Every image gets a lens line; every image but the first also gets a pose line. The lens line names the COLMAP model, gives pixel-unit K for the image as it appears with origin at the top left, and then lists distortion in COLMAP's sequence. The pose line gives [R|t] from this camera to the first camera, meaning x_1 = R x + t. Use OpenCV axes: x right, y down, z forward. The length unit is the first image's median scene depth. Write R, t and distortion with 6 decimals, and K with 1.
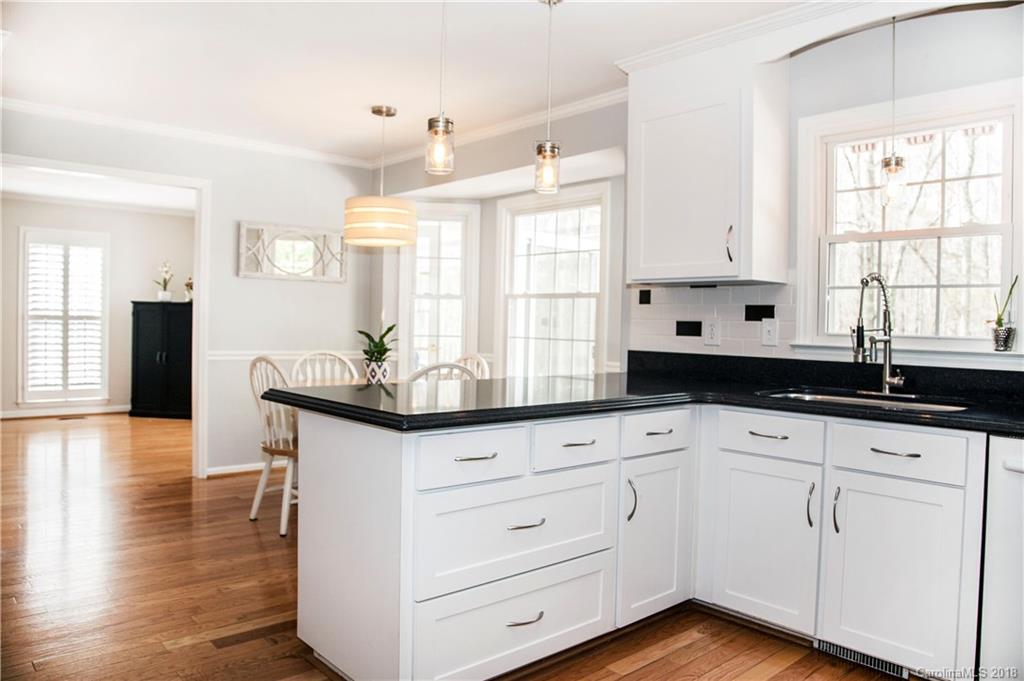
lens RADIAL K [[721.0, 0, 504.6], [0, 721.0, 342.8], [0, 0, 1]] dist [-0.117974, 0.058112]
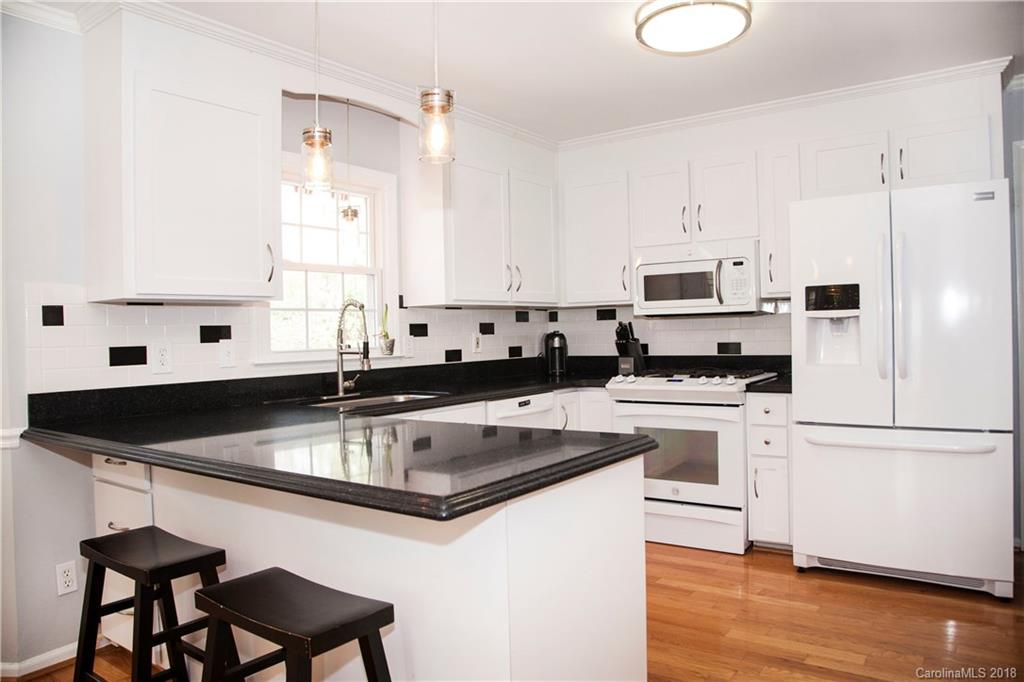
lens RADIAL K [[721.0, 0, 504.6], [0, 721.0, 343.3], [0, 0, 1]] dist [-0.117974, 0.058112]
pose [[-0.207228, -0.032031, 0.977768, -0.656253], [0.046880, 0.997991, 0.042629, -0.052721], [-0.977169, 0.054671, -0.205310, 0.830755]]
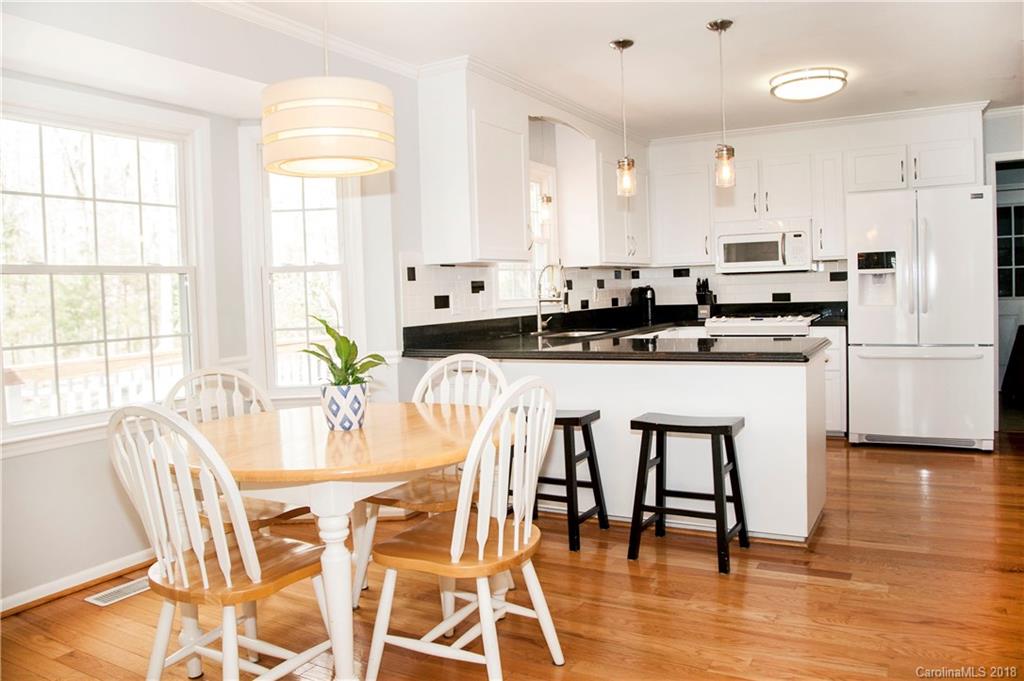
lens RADIAL K [[764.7, 0, 485.3], [0, 764.7, 327.9], [0, 0, 1]] dist [-0.140397, 0.081216]
pose [[-0.298169, -0.056426, 0.952844, -1.035632], [0.054626, 0.995606, 0.076053, -0.075324], [-0.952949, 0.074727, -0.293777, 1.437940]]
